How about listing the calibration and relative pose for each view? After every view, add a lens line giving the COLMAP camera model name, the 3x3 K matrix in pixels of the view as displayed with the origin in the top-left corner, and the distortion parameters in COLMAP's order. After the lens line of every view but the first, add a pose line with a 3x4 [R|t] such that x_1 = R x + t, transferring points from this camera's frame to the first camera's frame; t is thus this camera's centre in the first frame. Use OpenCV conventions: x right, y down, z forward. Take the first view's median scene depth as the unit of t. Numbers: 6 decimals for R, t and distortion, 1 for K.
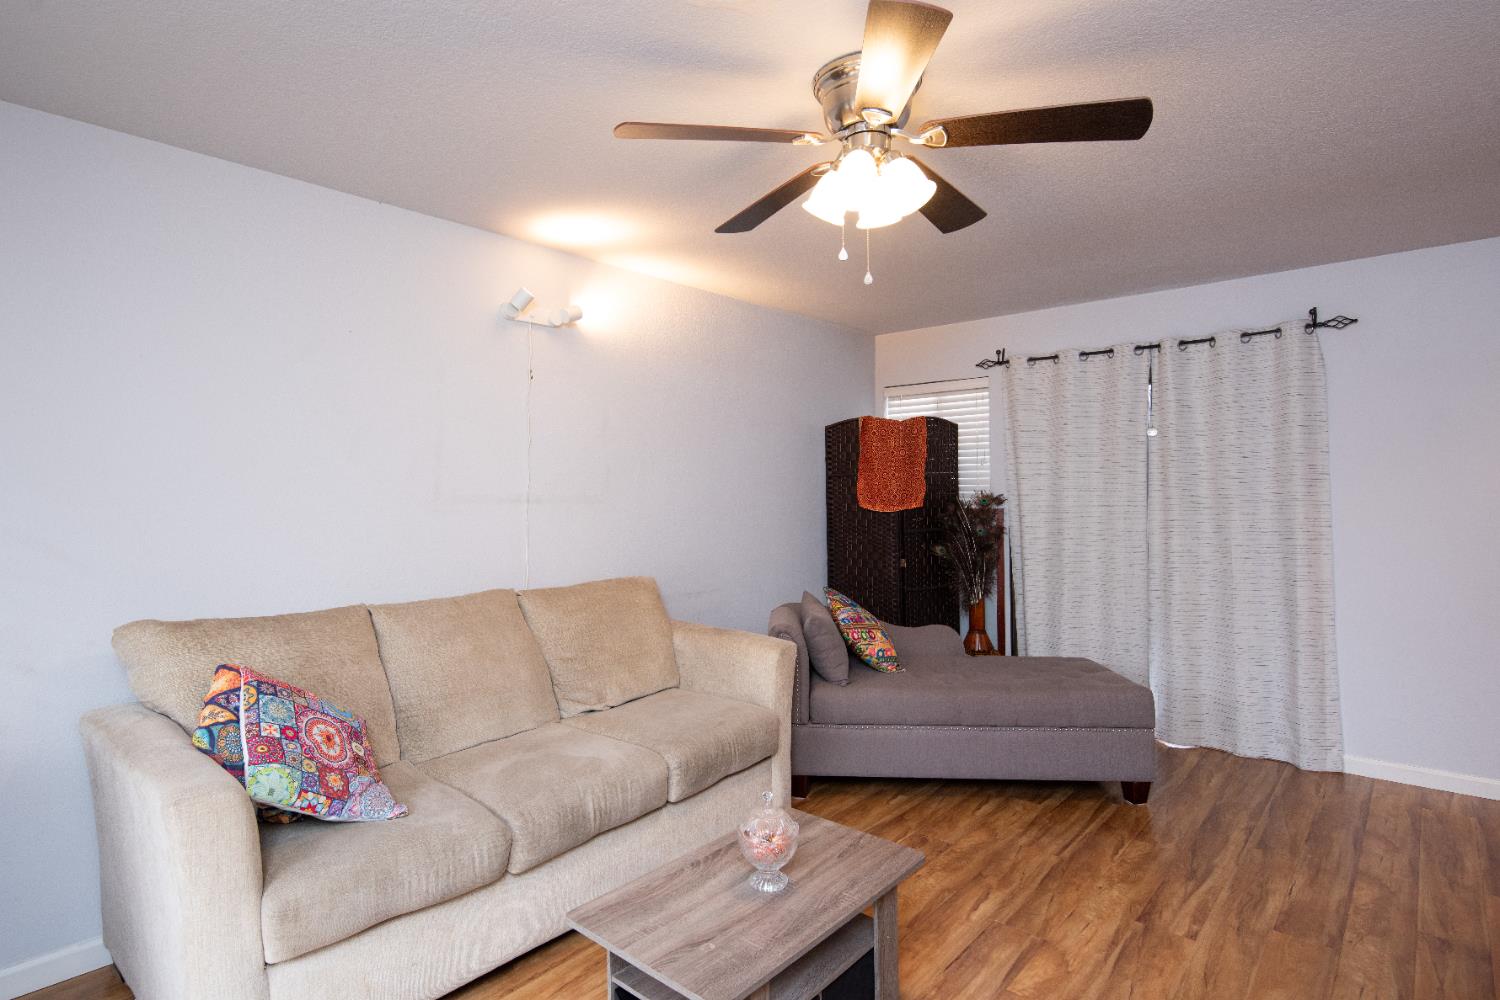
lens RADIAL K [[768.0, 0, 752.1], [0, 768.0, 483.9], [0, 0, 1]] dist [0.002703, -0.000128]
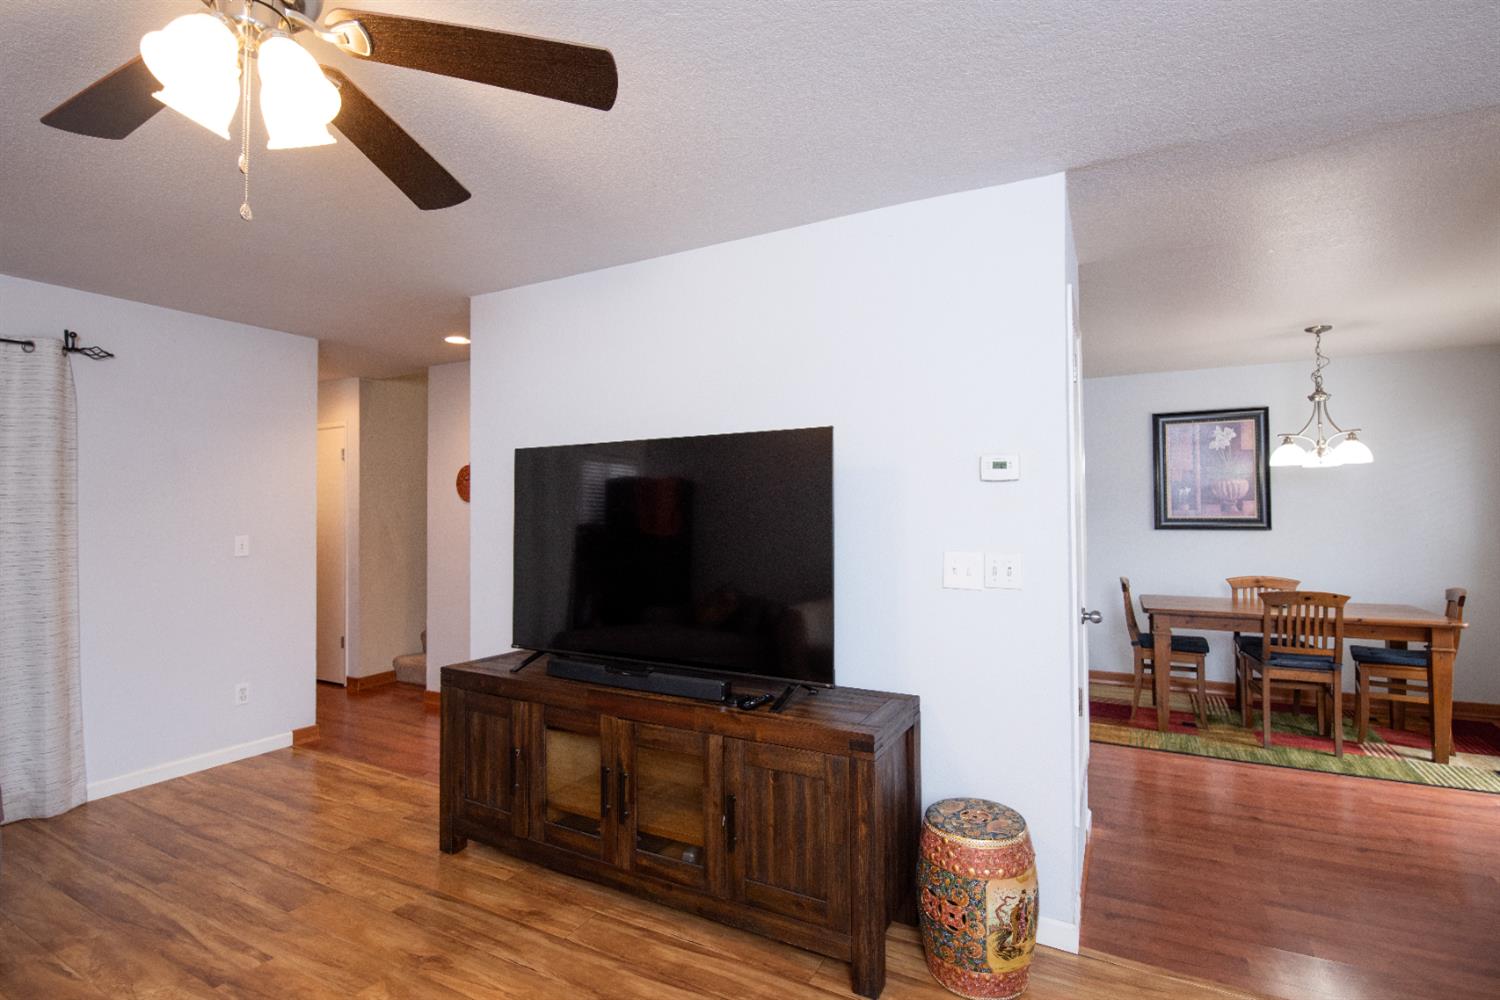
lens RADIAL K [[636.2, 0, 794.8], [0, 636.2, 499.1], [0, 0, 1]] dist [-0.015797, -0.000853]
pose [[-0.206168, 0.030709, 0.978035, -0.223396], [-0.007386, 0.999430, -0.032938, 0.001213], [-0.978489, -0.014014, -0.205824, 0.275573]]
